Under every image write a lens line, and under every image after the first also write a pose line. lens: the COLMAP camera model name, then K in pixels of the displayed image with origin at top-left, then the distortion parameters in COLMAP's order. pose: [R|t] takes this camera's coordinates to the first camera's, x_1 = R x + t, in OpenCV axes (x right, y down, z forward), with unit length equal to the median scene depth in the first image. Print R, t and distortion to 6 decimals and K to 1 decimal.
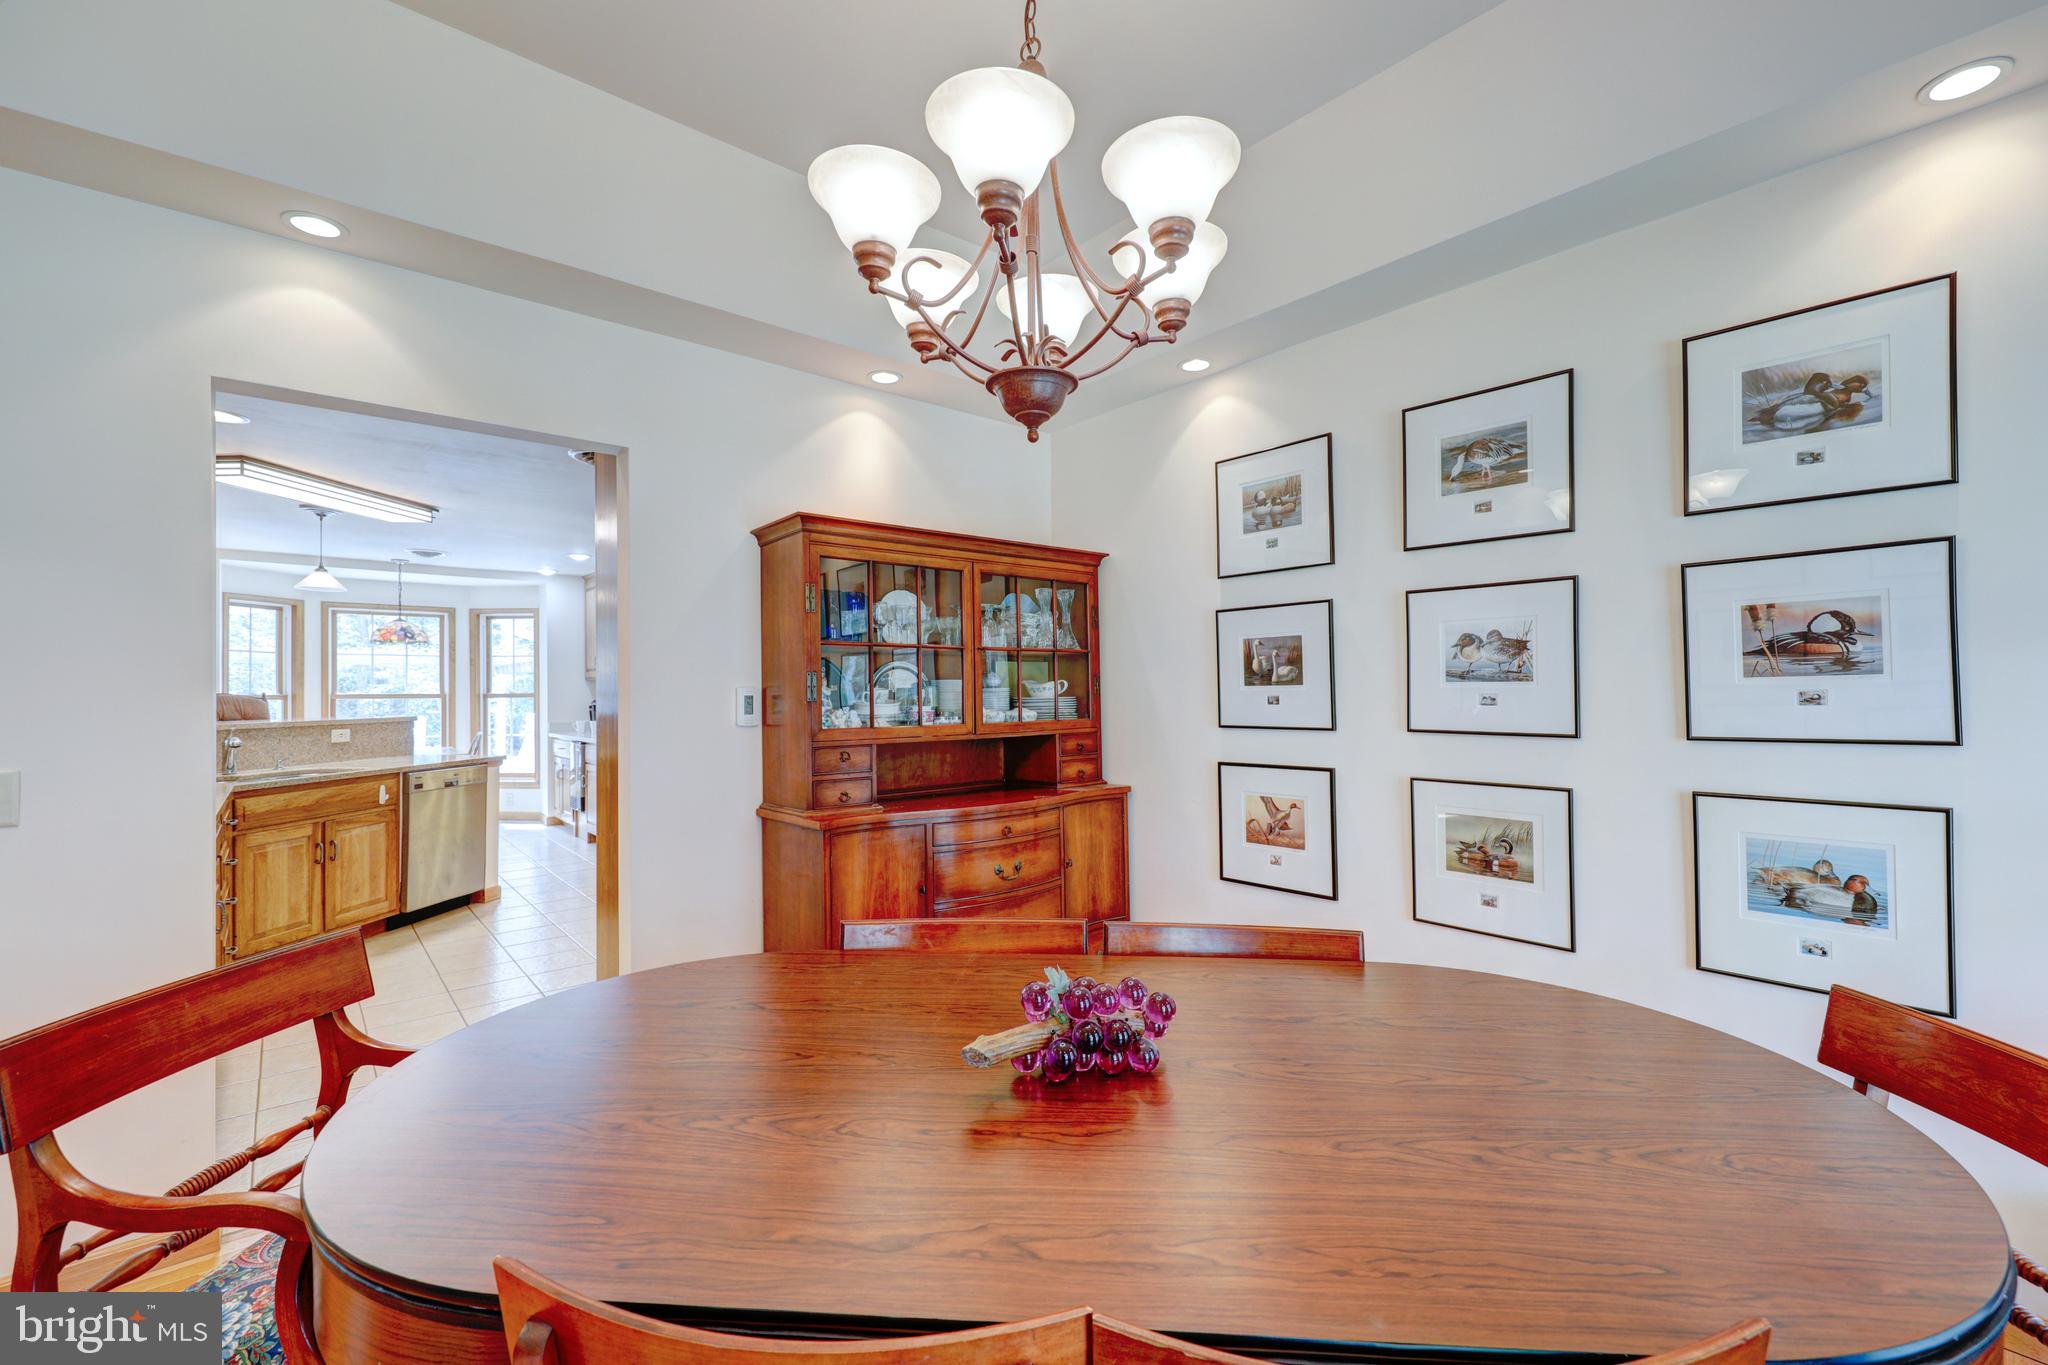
lens RADIAL K [[855.4, 0, 1039.2], [0, 855.4, 688.5], [0, 0, 1]] dist [-0.000309, -0.001178]
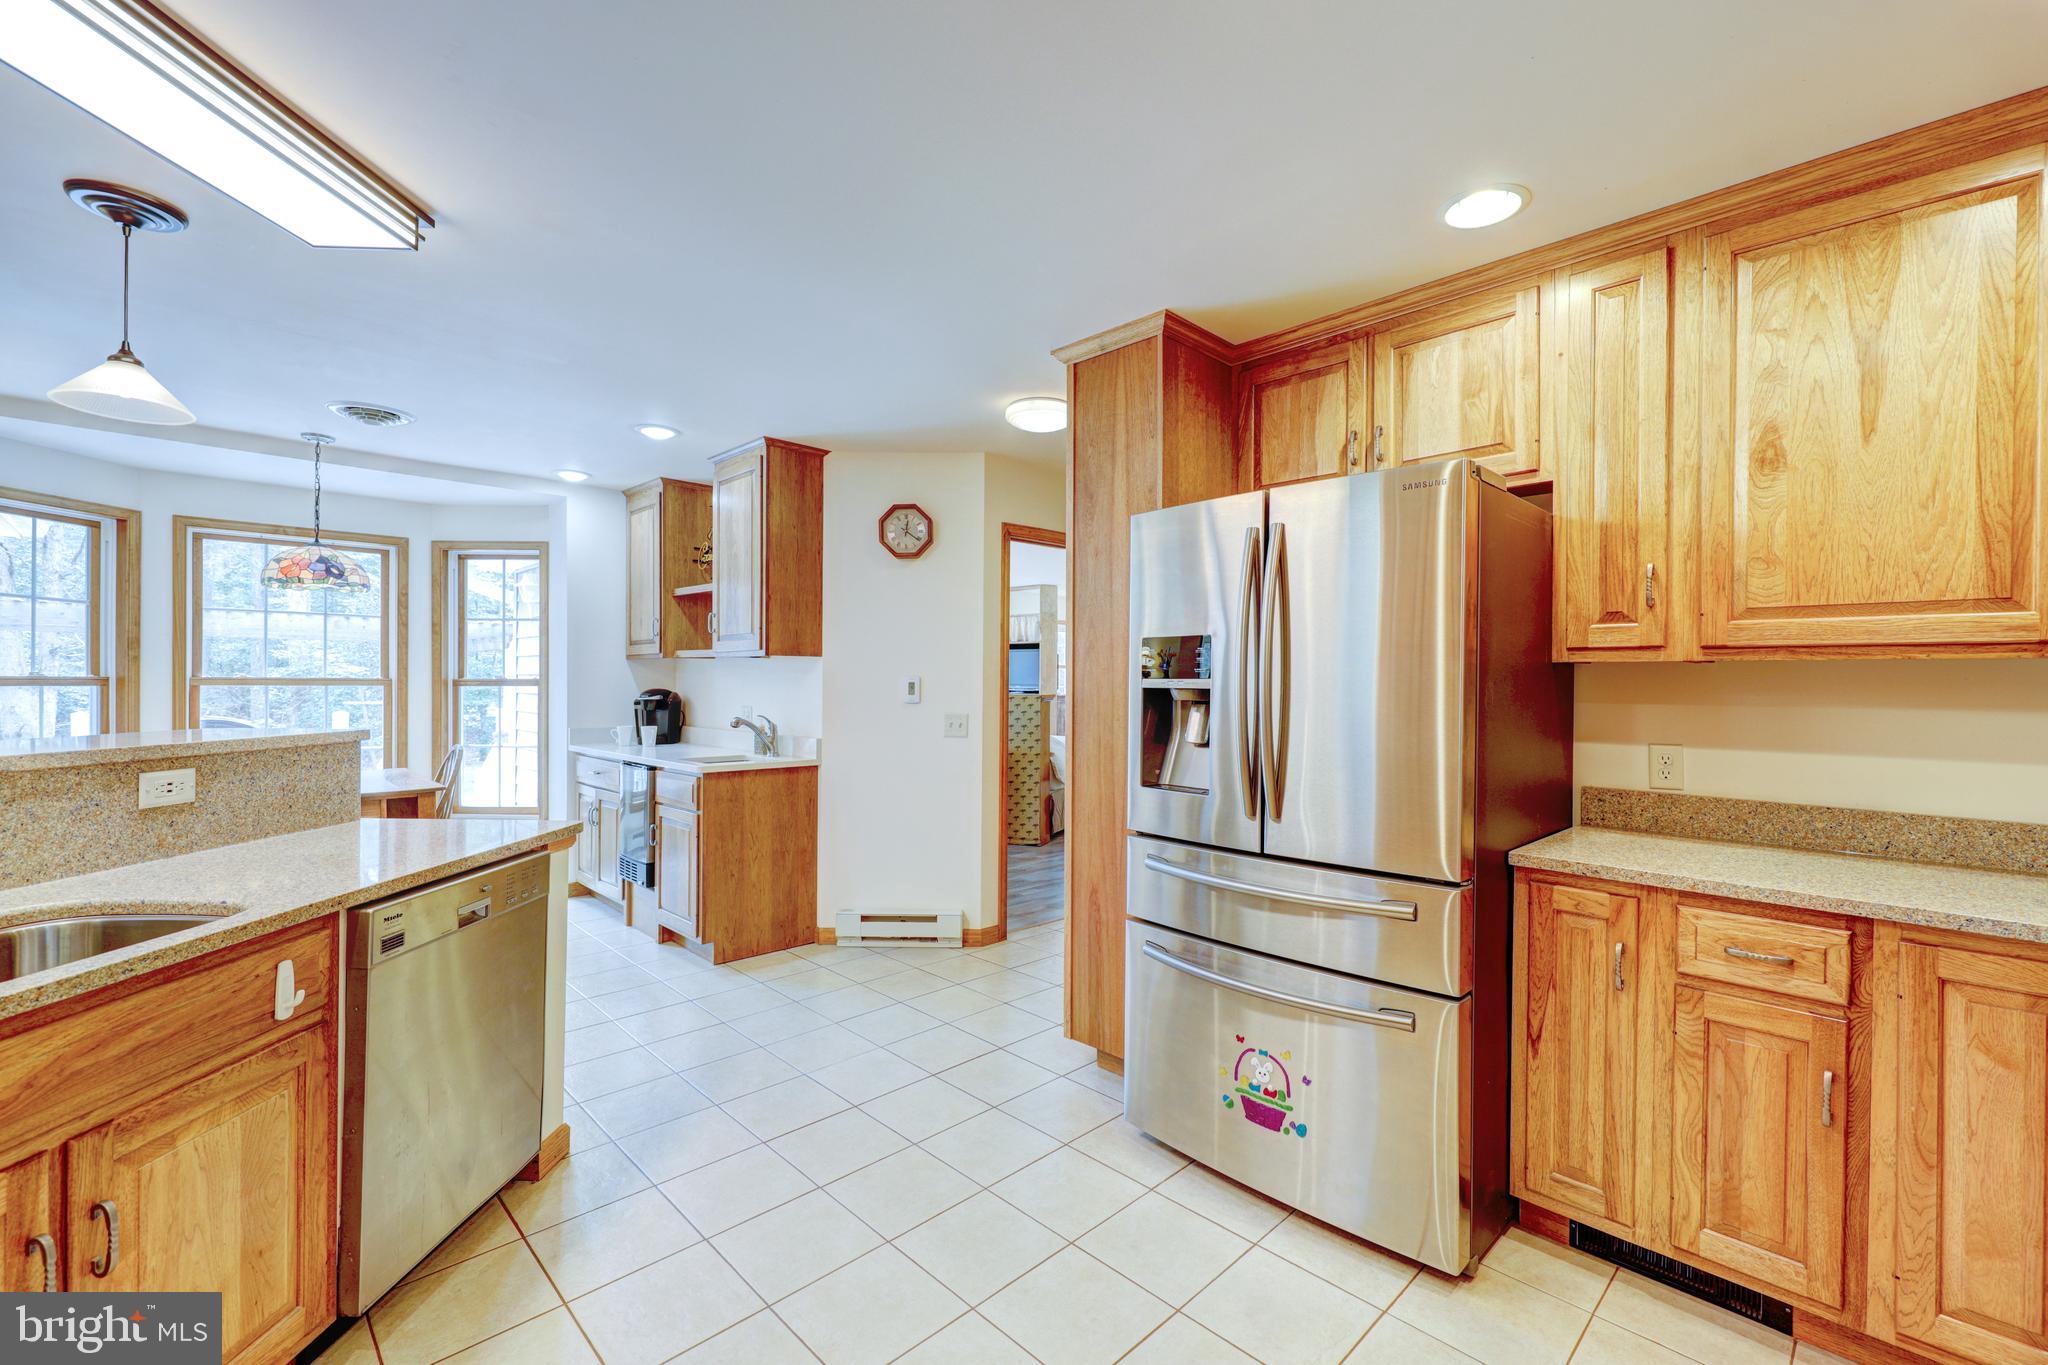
lens RADIAL K [[855.4, 0, 1013.4], [0, 855.4, 687.3], [0, 0, 1]] dist [-0.000309, -0.001178]
pose [[0.998545, 0.010609, 0.052873, -0.380484], [-0.010991, 0.999916, 0.006932, 0.004207], [-0.052795, -0.007503, 0.998577, 0.493524]]
